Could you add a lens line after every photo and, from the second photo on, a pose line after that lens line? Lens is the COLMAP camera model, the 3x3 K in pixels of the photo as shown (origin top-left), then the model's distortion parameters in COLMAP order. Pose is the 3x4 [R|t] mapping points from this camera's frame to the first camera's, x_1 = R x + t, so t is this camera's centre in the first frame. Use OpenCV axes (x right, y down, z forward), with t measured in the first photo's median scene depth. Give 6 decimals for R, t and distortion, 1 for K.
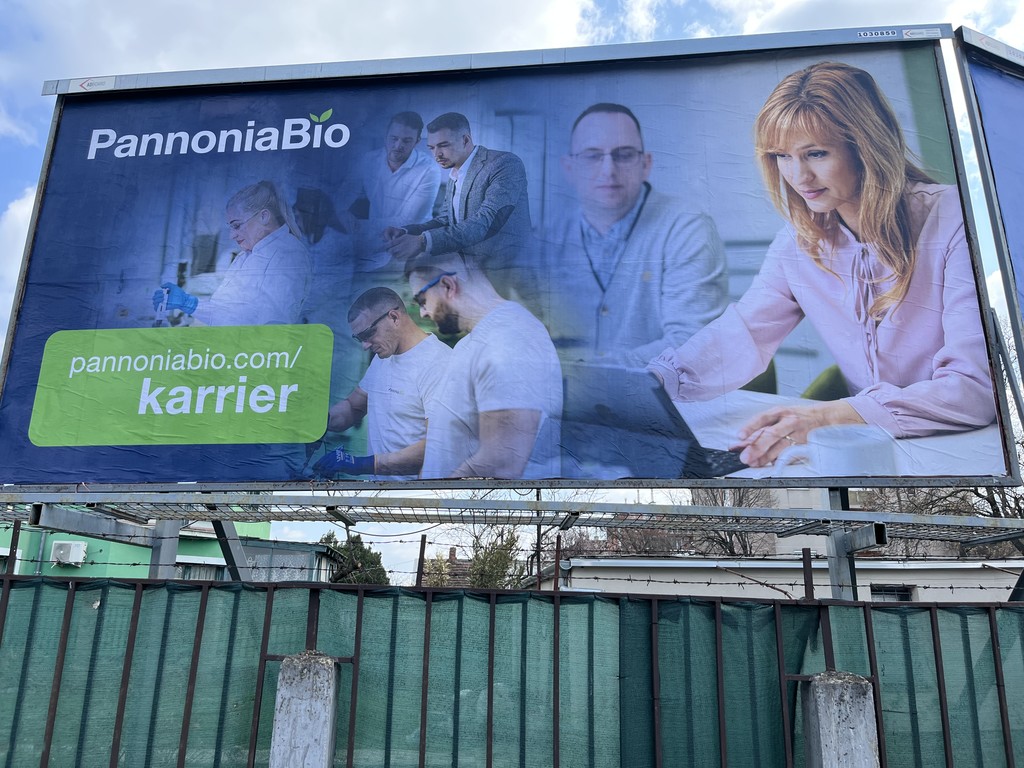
lens RADIAL K [[788.0, 0, 479.5], [0, 788.0, 364.4], [0, 0, 1]] dist [0.048502, -0.068442]
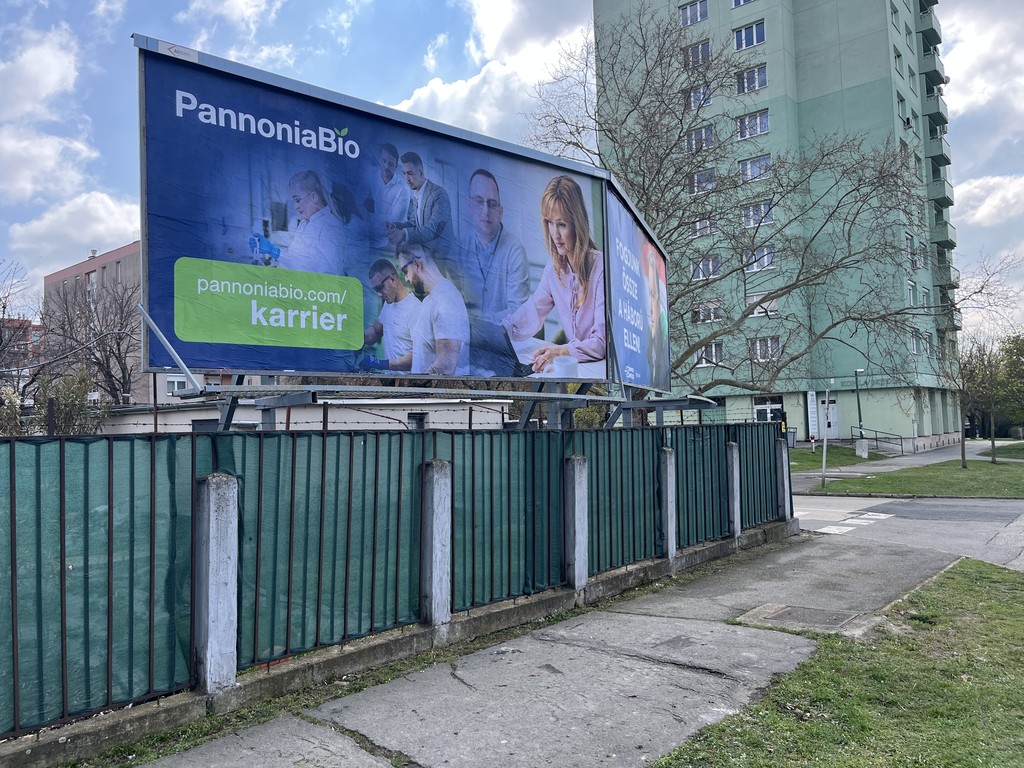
lens RADIAL K [[788.0, 0, 517.7], [0, 788.0, 383.9], [0, 0, 1]] dist [0.048502, -0.068442]
pose [[0.671356, 0.014996, 0.740983, -1.193039], [-0.183866, 0.971909, 0.146920, -0.140834], [-0.717965, -0.234877, 0.655255, -0.383243]]
